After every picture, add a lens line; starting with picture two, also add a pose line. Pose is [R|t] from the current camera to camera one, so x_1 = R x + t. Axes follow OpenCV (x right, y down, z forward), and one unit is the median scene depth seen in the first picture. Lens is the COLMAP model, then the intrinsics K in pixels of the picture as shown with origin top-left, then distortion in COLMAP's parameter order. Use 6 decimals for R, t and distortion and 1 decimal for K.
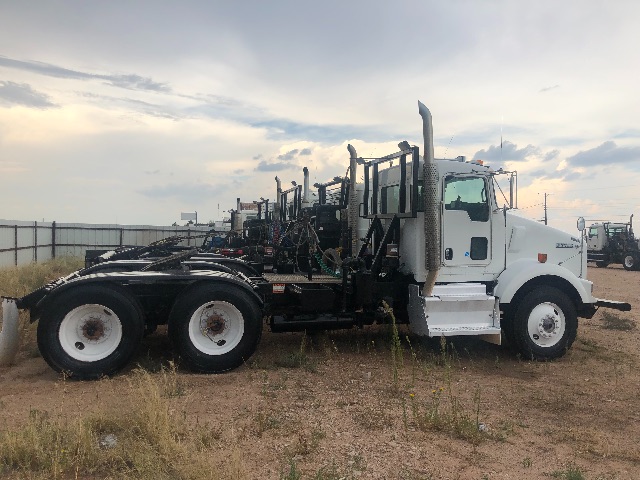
lens RADIAL K [[532.8, 0, 323.4], [0, 532.8, 241.6], [0, 0, 1]] dist [0.013380, -0.022222]
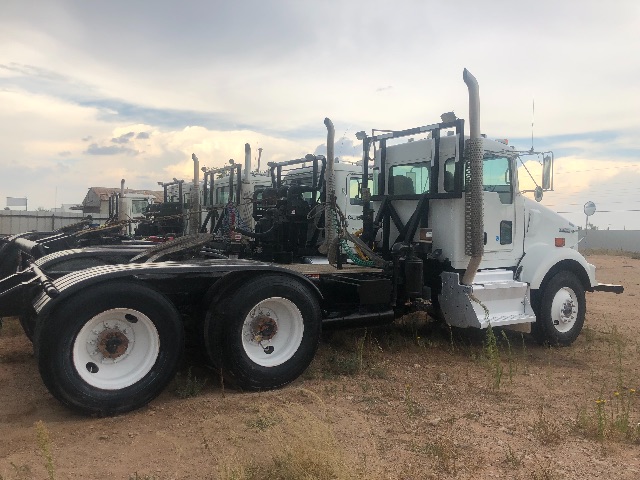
lens RADIAL K [[532.8, 0, 317.7], [0, 532.8, 236.9], [0, 0, 1]] dist [0.013380, -0.022222]
pose [[0.956050, -0.001808, 0.293198, -0.302466], [-0.000953, 0.999957, 0.009274, 0.012011], [-0.293202, -0.009146, 0.956007, 0.189955]]
